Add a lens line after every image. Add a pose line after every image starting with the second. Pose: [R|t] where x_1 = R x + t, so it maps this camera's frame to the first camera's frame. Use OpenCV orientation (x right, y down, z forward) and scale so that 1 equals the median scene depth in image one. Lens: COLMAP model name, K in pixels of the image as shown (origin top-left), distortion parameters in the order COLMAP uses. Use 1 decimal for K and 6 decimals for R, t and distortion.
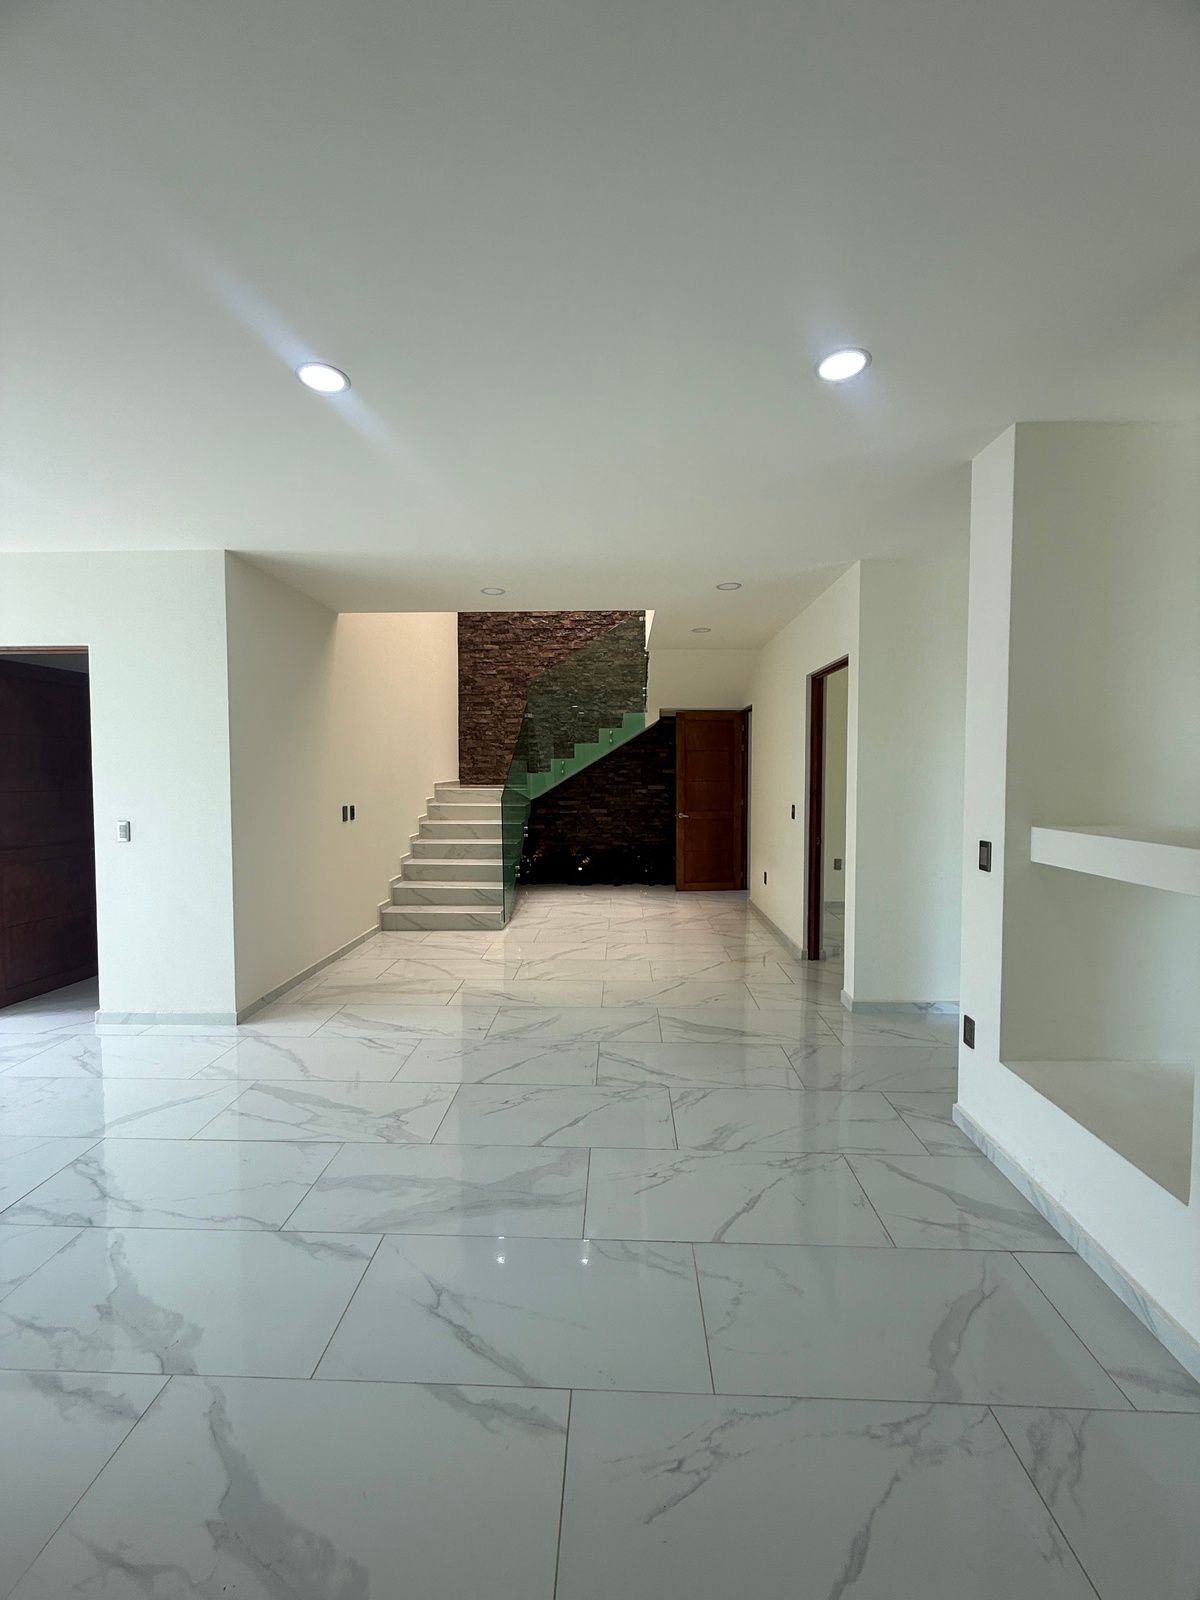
lens RADIAL K [[637.6, 0, 600.5], [0, 637.6, 796.1], [0, 0, 1]] dist [-0.000962, -0.000086]
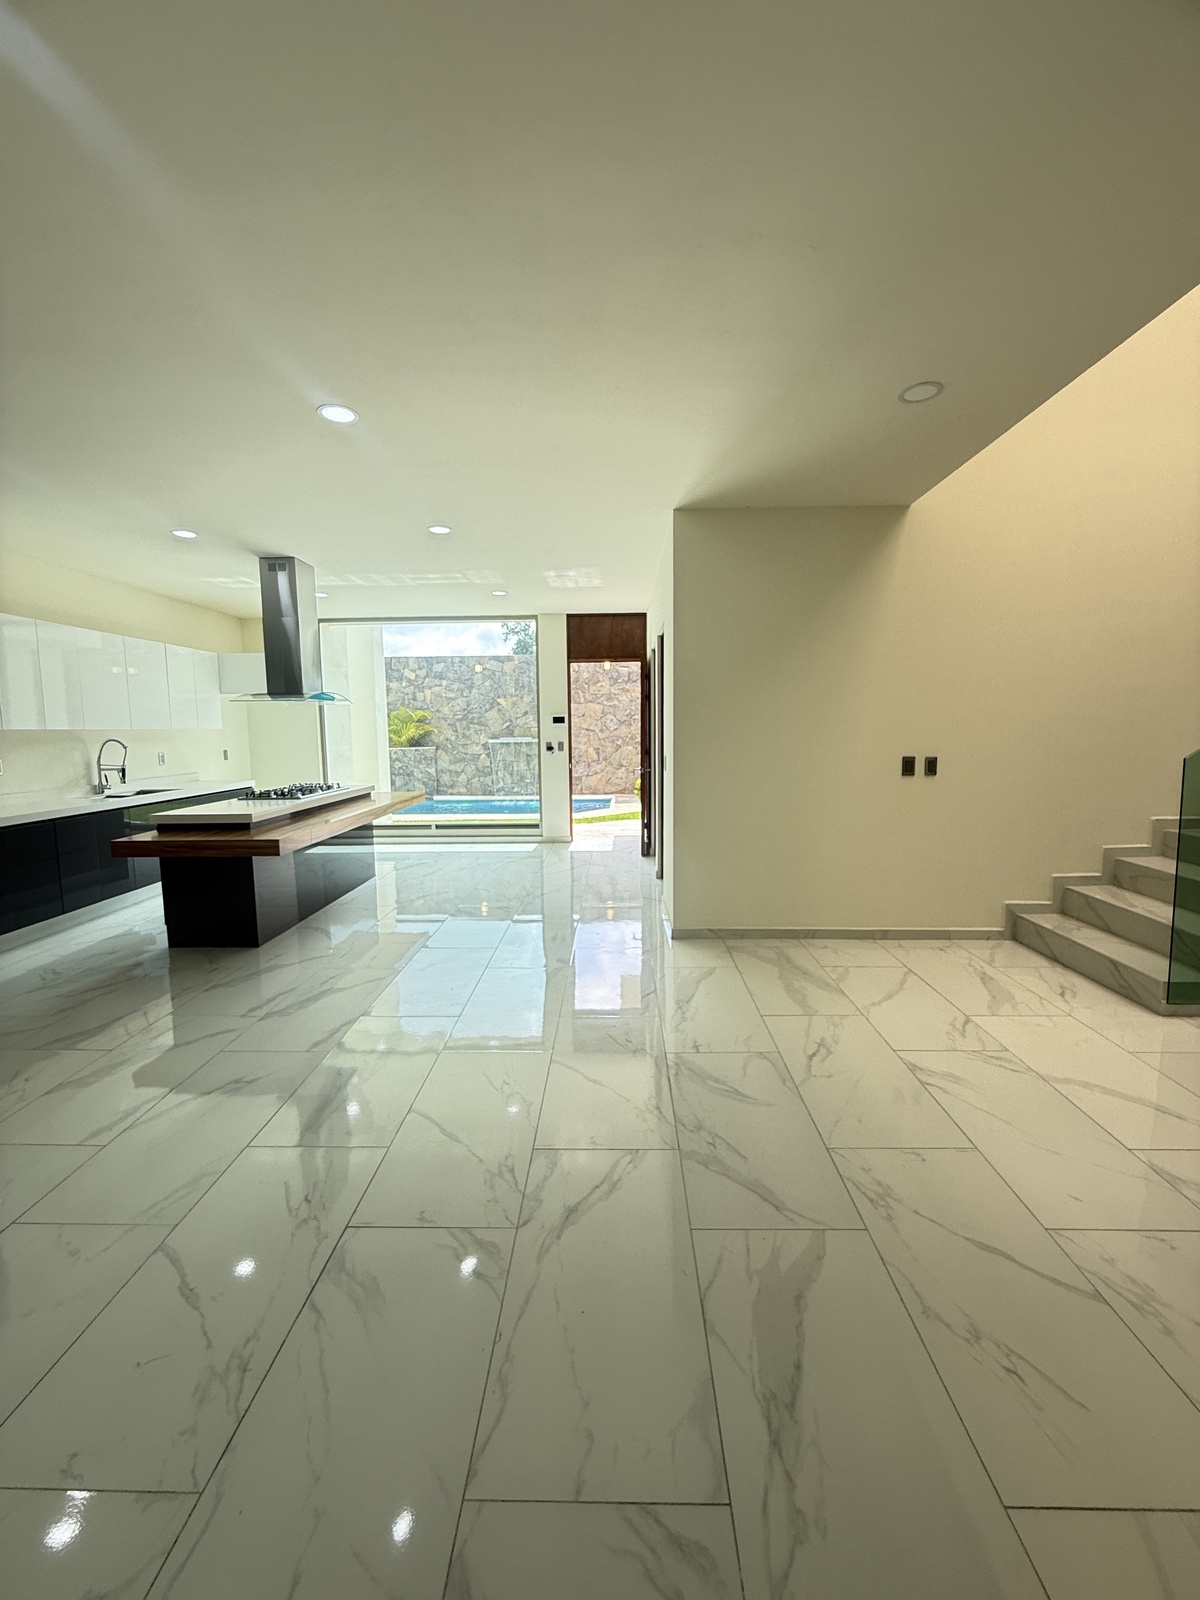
lens RADIAL K [[637.6, 0, 600.5], [0, 637.6, 796.1], [0, 0, 1]] dist [-0.000962, -0.000086]
pose [[0.003542, 0.105352, -0.994429, 0.492368], [-0.026986, 0.994083, 0.105219, -0.011547], [0.999630, 0.026463, 0.006364, 0.788802]]
